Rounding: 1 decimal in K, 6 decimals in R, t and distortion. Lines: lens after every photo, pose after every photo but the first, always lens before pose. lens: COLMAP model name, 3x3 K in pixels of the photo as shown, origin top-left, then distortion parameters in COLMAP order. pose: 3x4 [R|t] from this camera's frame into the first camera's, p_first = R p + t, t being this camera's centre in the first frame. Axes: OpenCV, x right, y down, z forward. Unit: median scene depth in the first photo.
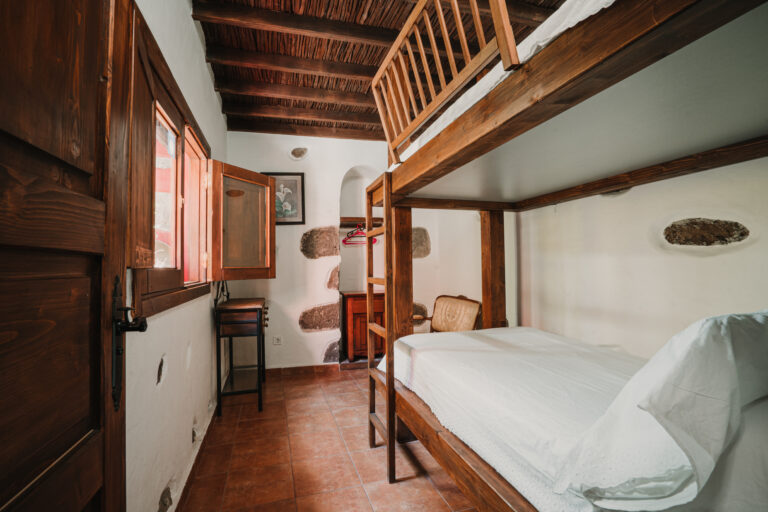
lens RADIAL K [[372.6, 0, 384.0], [0, 372.6, 256.0], [0, 0, 1]] dist [-0.048233, 0.018533]
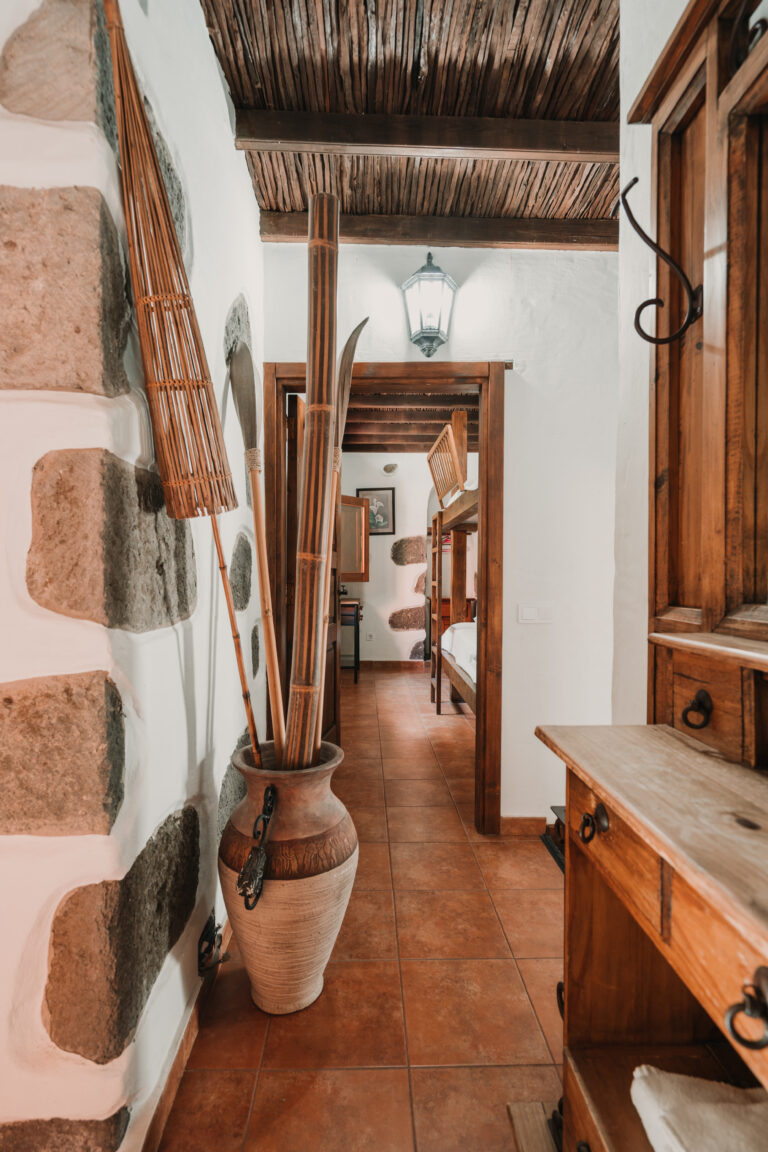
lens RADIAL K [[543.5, 0, 384.1], [0, 543.5, 587.5], [0, 0, 1]] dist [0.001645, 0.000751]
pose [[0.966107, 0.024949, -0.256934, 0.177262], [-0.009327, 0.998042, 0.061843, -0.027481], [0.257974, -0.057350, 0.964448, -0.584234]]
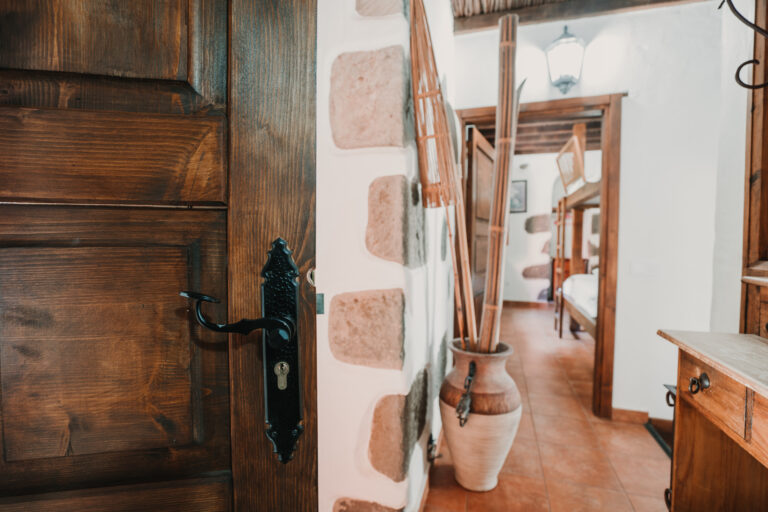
lens RADIAL K [[372.6, 0, 384.0], [0, 372.6, 256.0], [0, 0, 1]] dist [-0.048233, 0.018533]
pose [[0.830788, 0.043836, -0.554859, 0.163596], [0.001079, 0.996765, 0.080364, -0.028260], [0.556587, -0.067364, 0.828054, -0.656220]]
